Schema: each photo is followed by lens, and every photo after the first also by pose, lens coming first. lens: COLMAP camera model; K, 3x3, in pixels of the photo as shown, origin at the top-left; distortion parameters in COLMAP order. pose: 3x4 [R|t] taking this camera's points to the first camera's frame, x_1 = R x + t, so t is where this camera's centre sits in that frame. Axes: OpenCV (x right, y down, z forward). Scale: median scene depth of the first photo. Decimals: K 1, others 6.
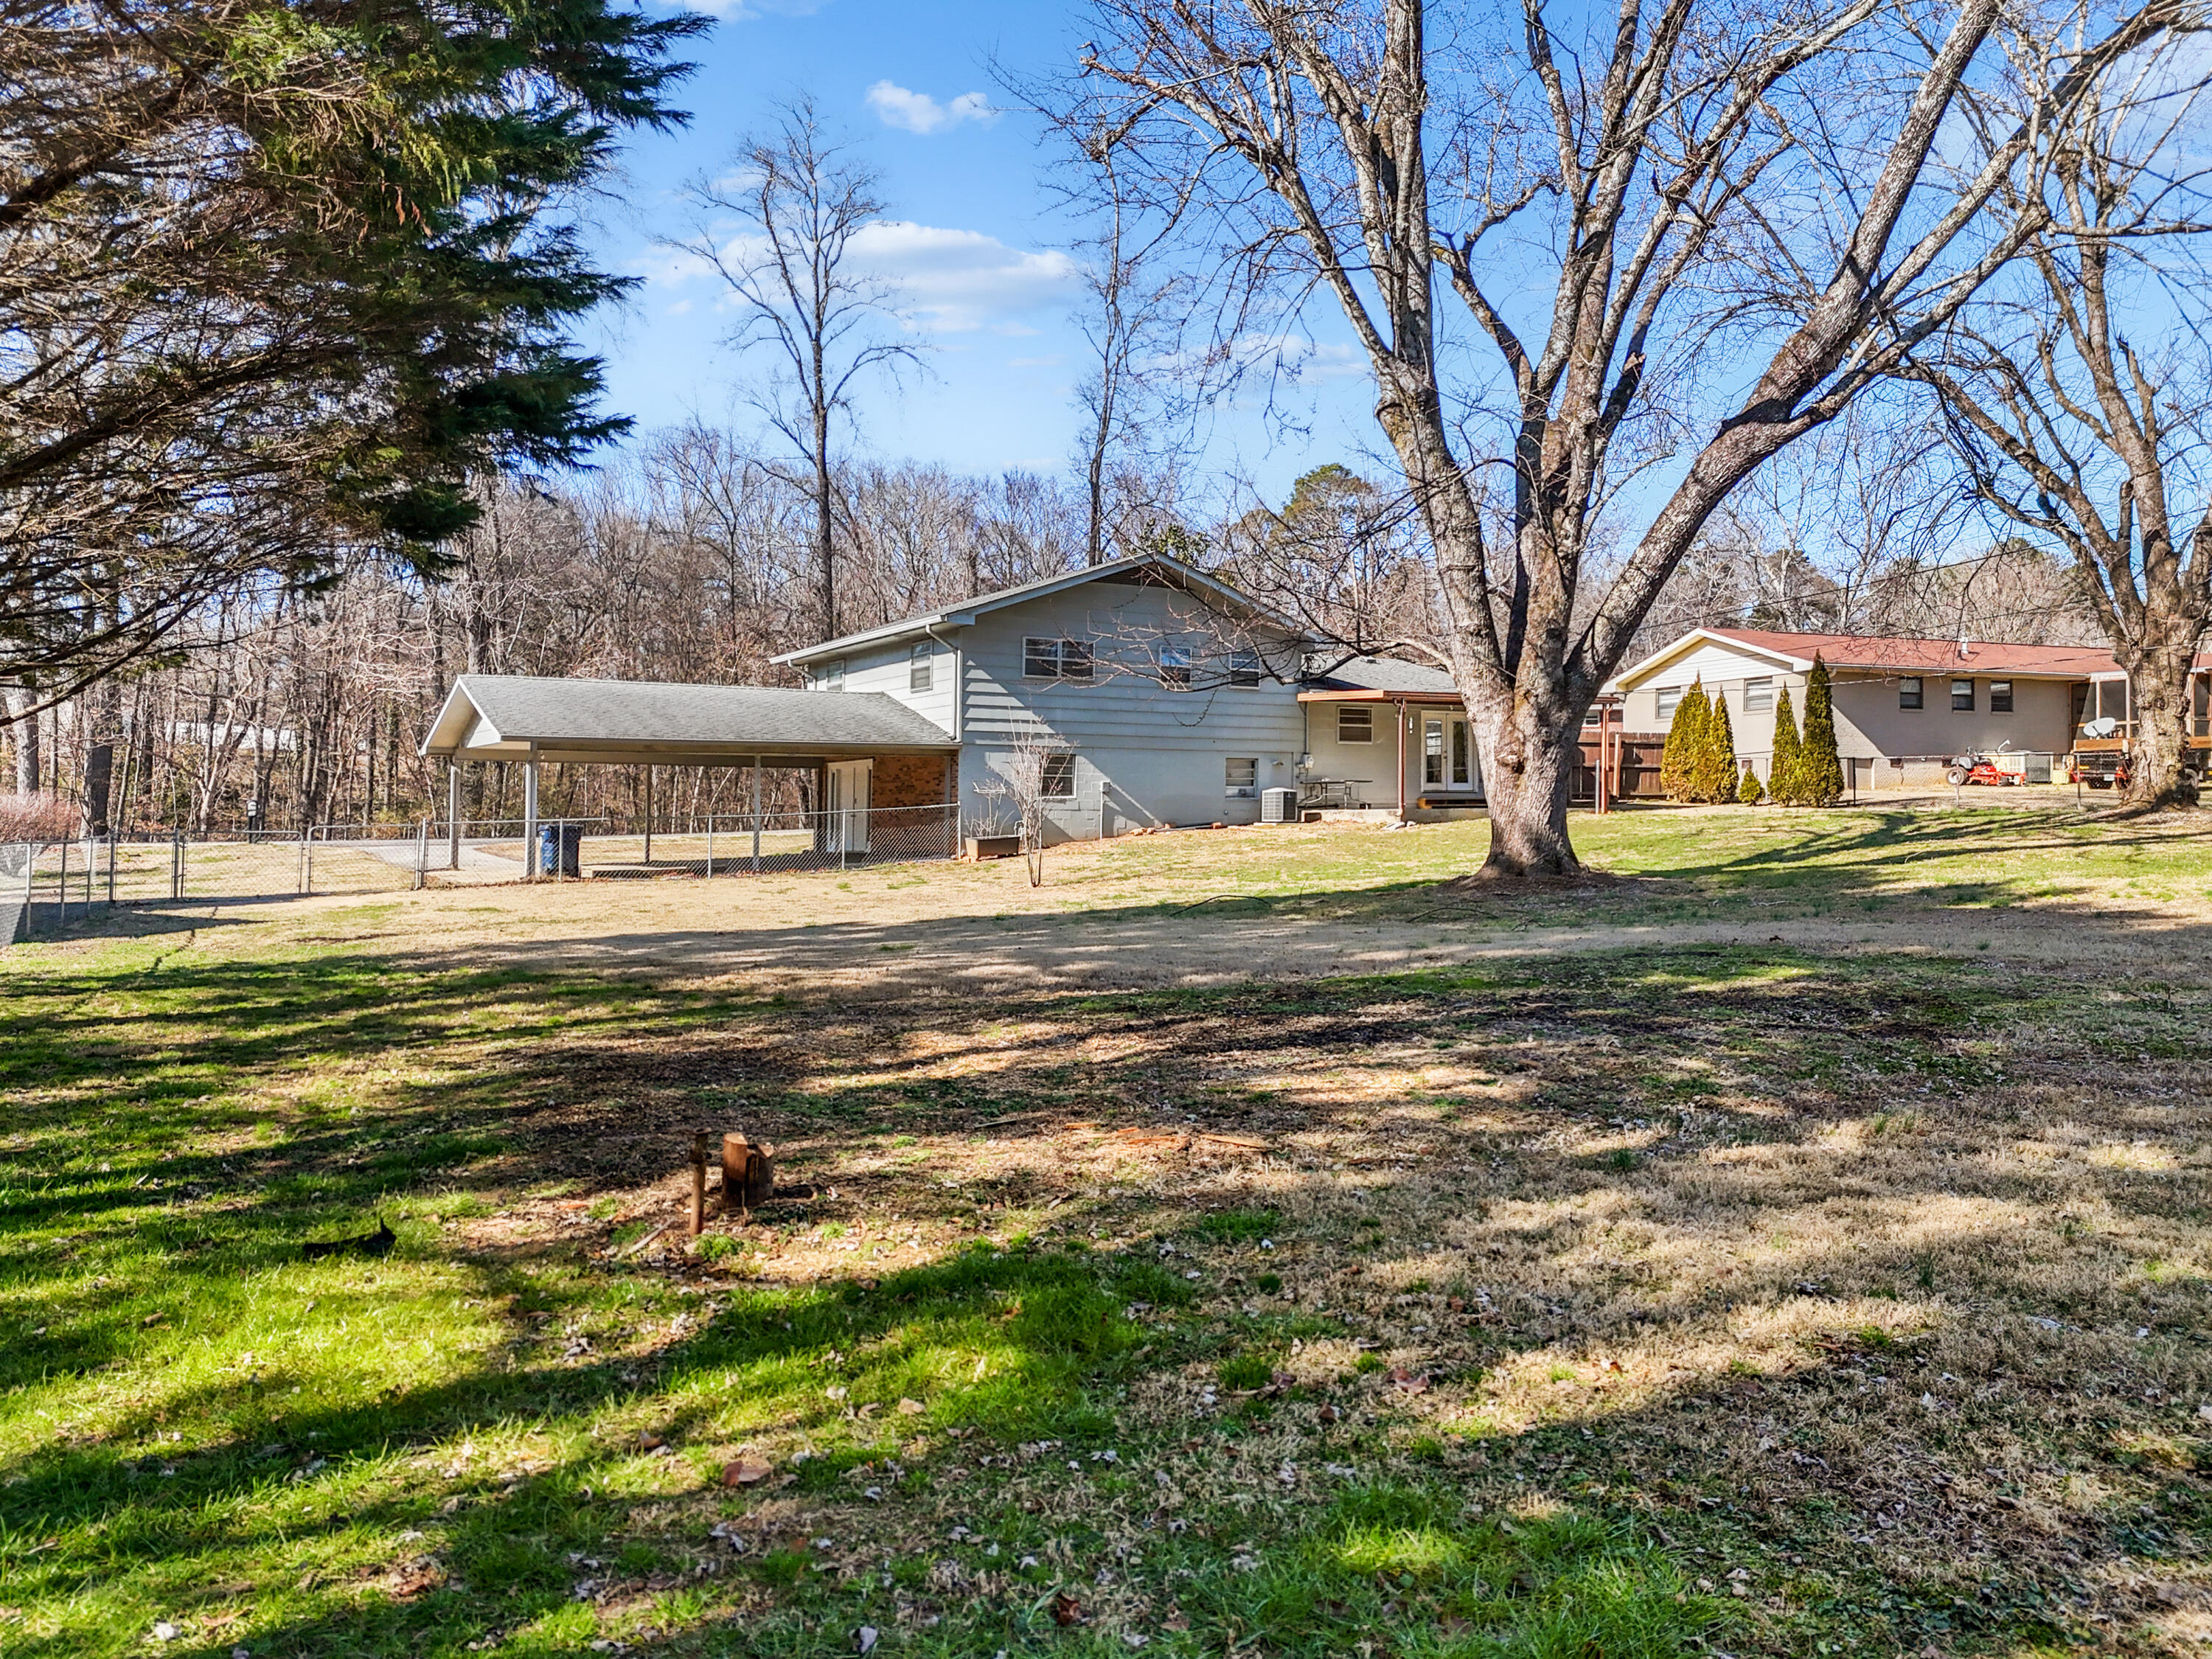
lens RADIAL K [[2022.2, 0, 1106.0], [0, 2022.2, 829.5], [0, 0, 1]] dist [0.524484, 0.001411]
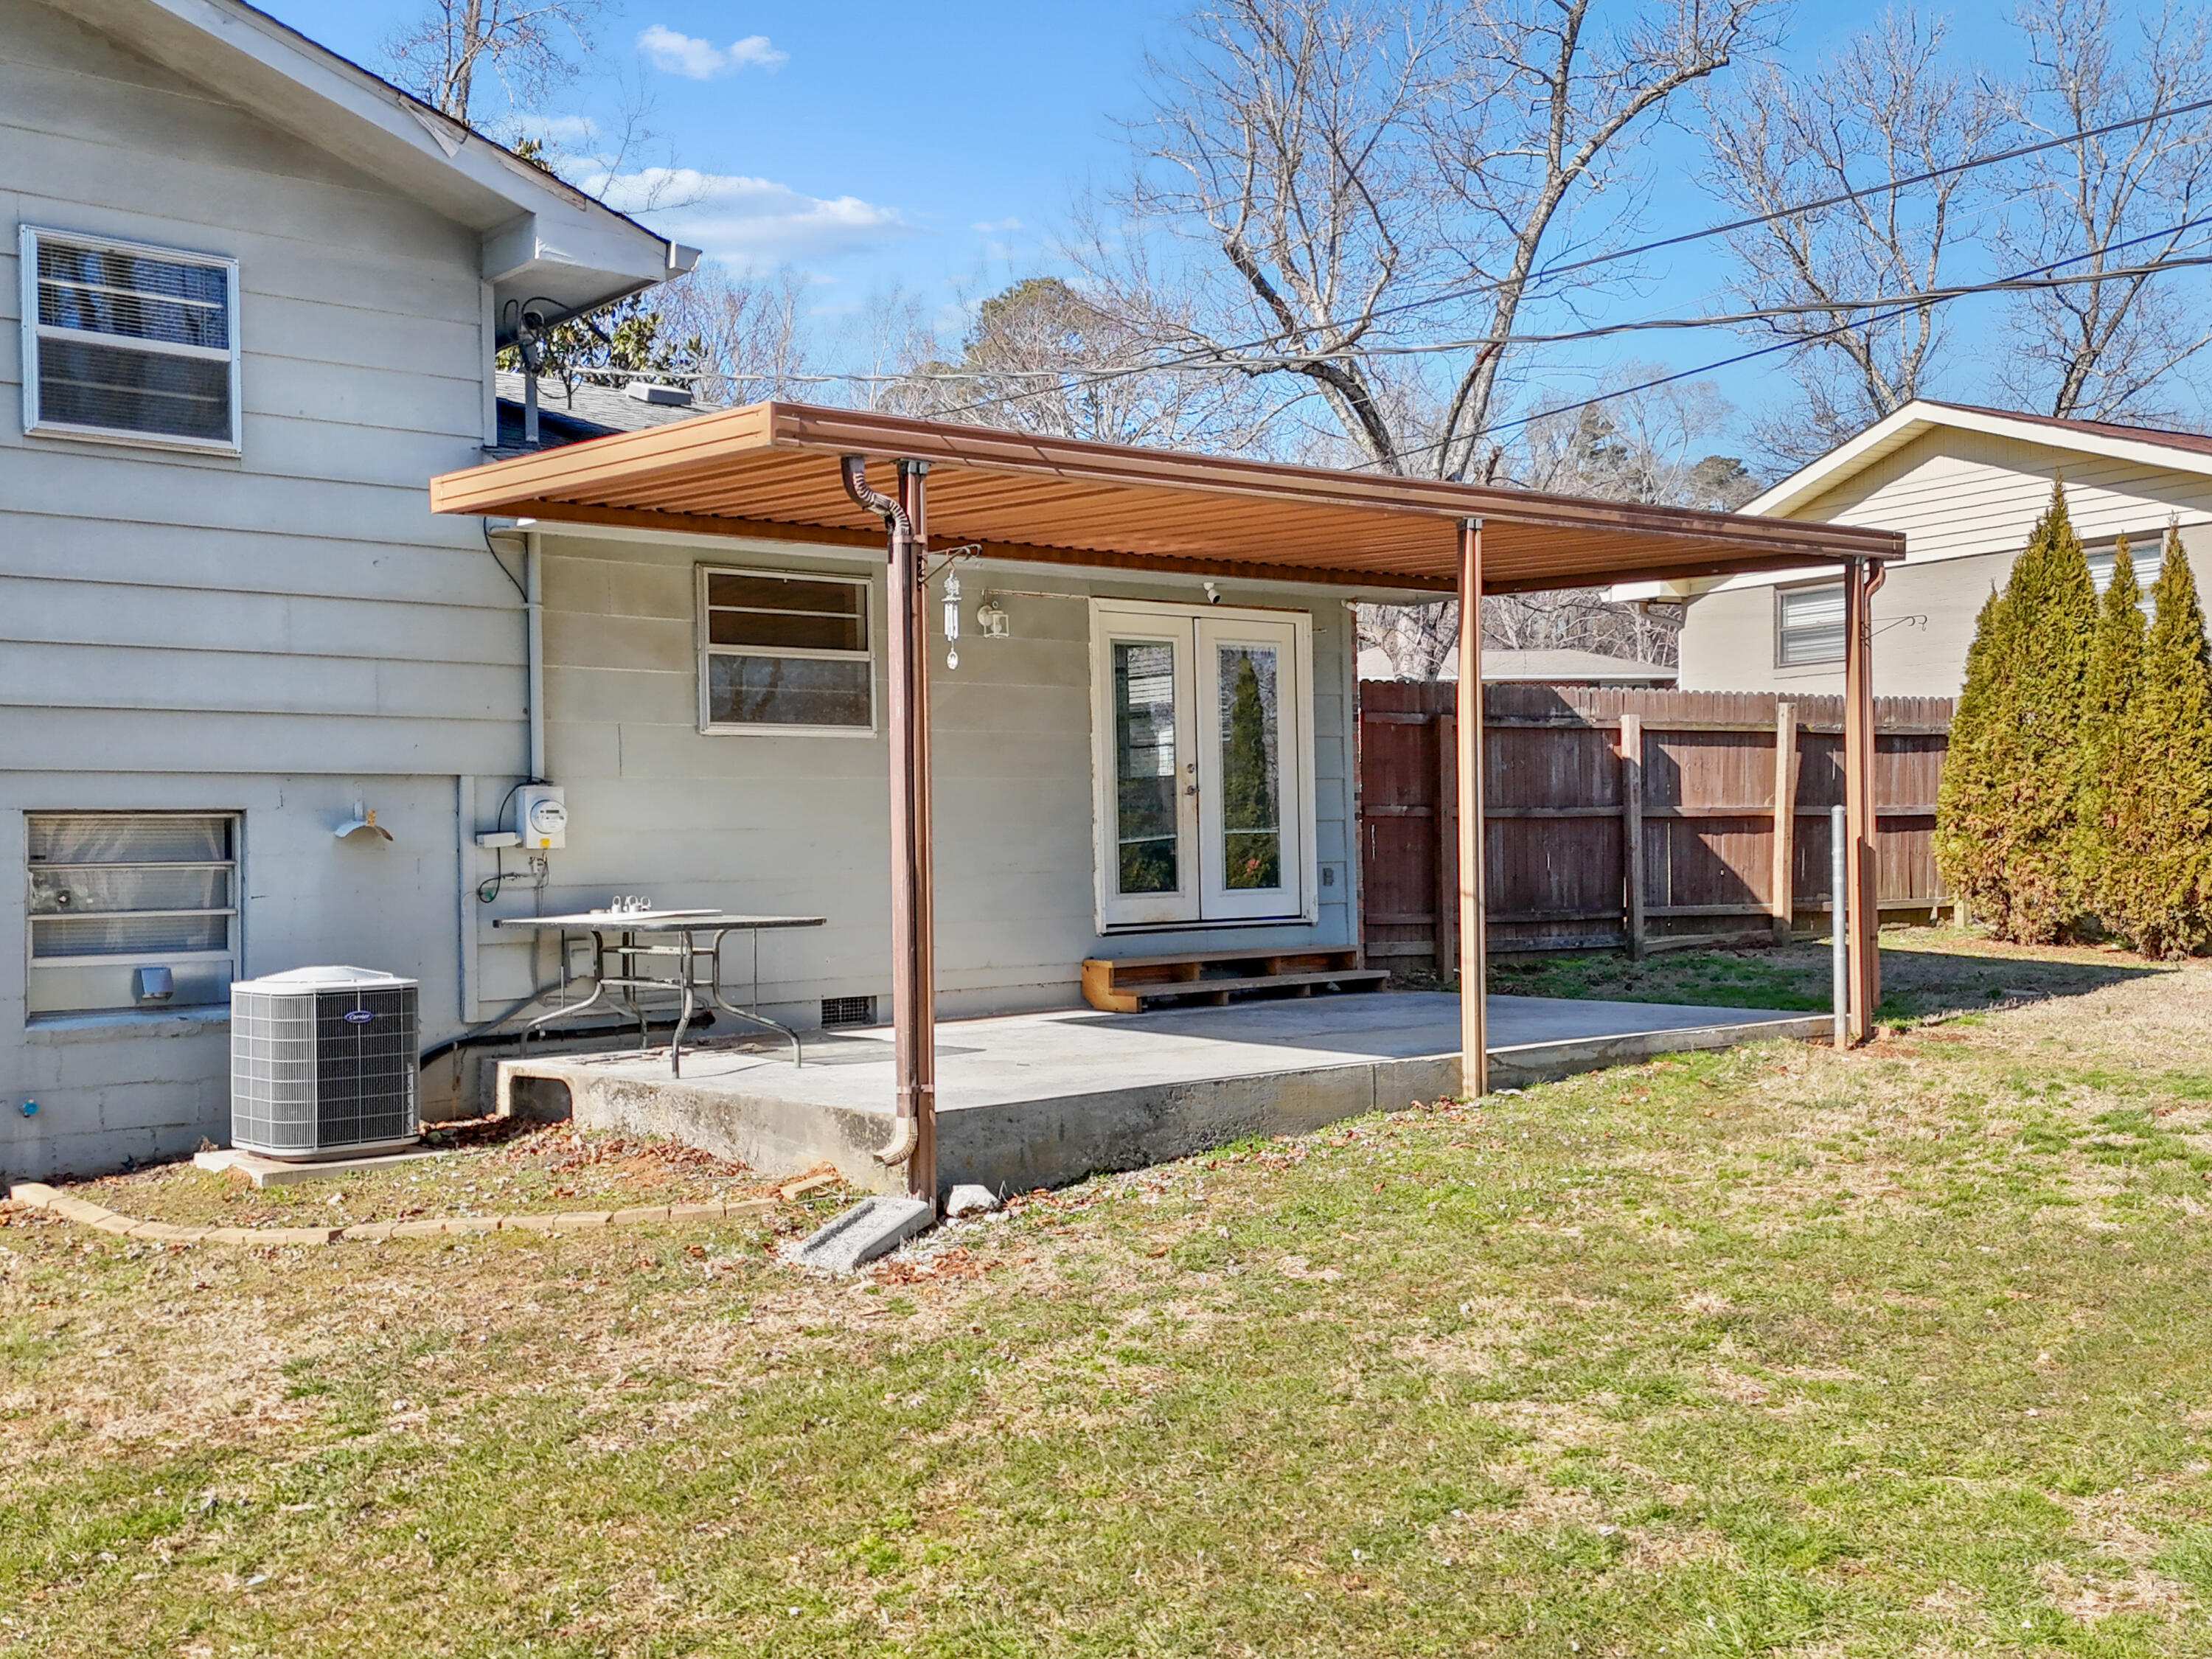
lens RADIAL K [[2325.6, 0, 1106.0], [0, 2325.6, 829.5], [0, 0, 1]] dist [0.013200, 0.011301]
pose [[0.996414, -0.013319, 0.083554, 0.131475], [0.013608, 0.999903, -0.002895, -0.029443], [-0.083507, 0.004021, 0.996499, 0.721317]]
